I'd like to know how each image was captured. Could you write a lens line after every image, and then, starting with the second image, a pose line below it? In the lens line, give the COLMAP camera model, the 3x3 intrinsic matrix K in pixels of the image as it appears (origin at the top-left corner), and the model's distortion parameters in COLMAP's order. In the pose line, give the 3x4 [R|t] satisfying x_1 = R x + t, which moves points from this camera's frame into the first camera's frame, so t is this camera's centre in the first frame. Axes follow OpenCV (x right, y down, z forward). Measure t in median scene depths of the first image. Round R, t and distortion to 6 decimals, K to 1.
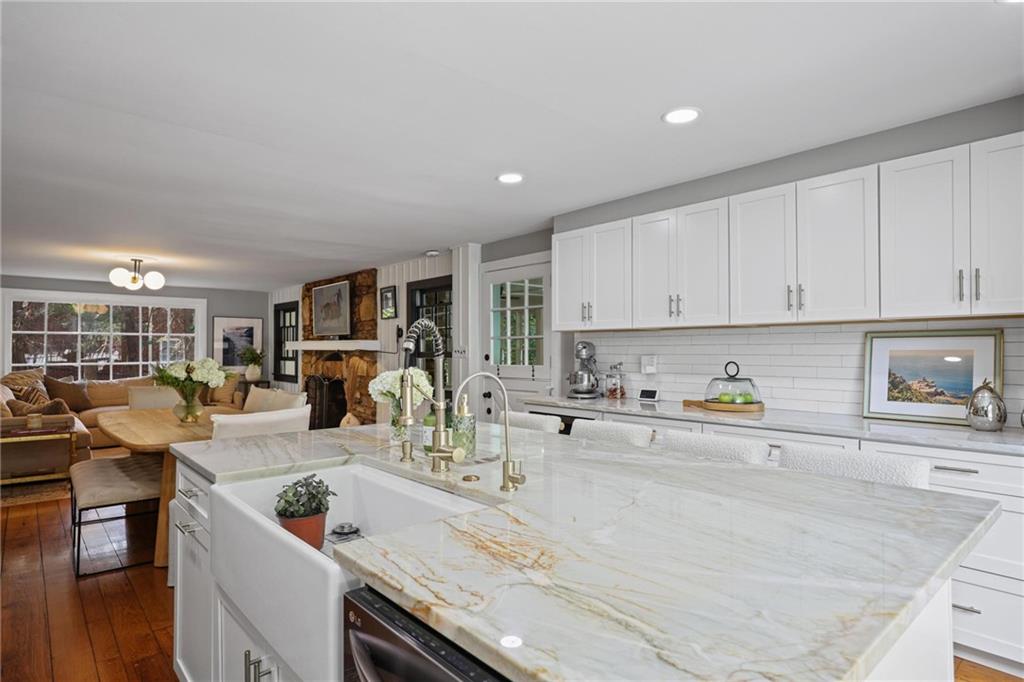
lens RADIAL K [[555.2, 0, 514.6], [0, 555.2, 336.9], [0, 0, 1]] dist [-0.001481, 0.000511]
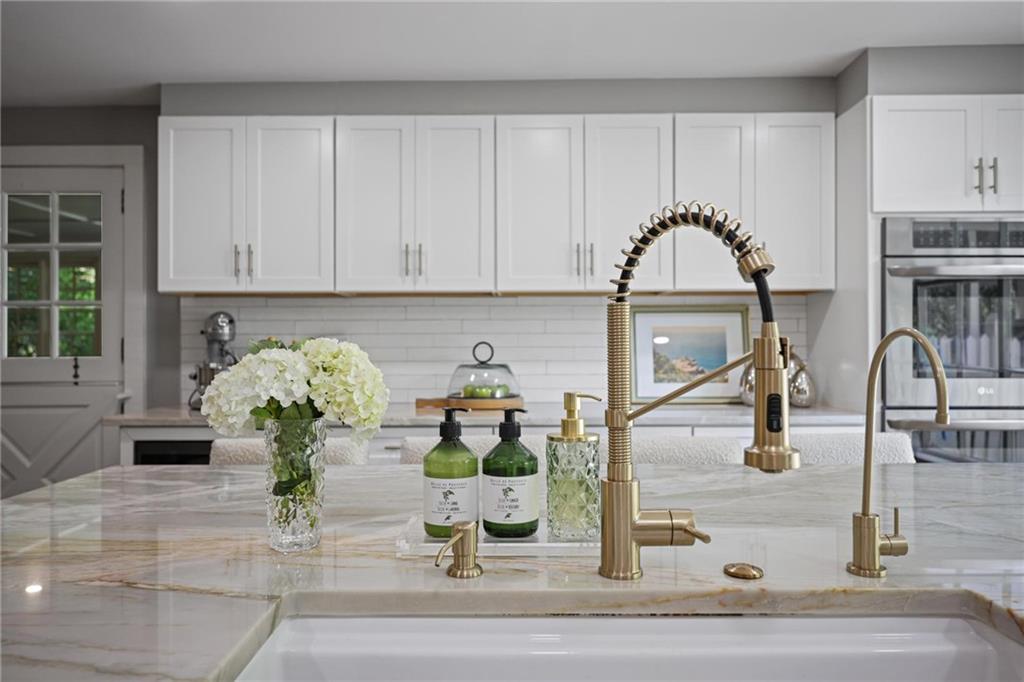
lens RADIAL K [[716.7, 0, 512.0], [0, 716.7, 337.7], [0, 0, 1]] dist [0.013246, 0.000645]
pose [[0.671401, -0.012849, 0.740983, -0.284426], [-0.016402, 0.999347, 0.032192, 0.006702], [-0.740913, -0.033767, 0.670752, 0.326848]]
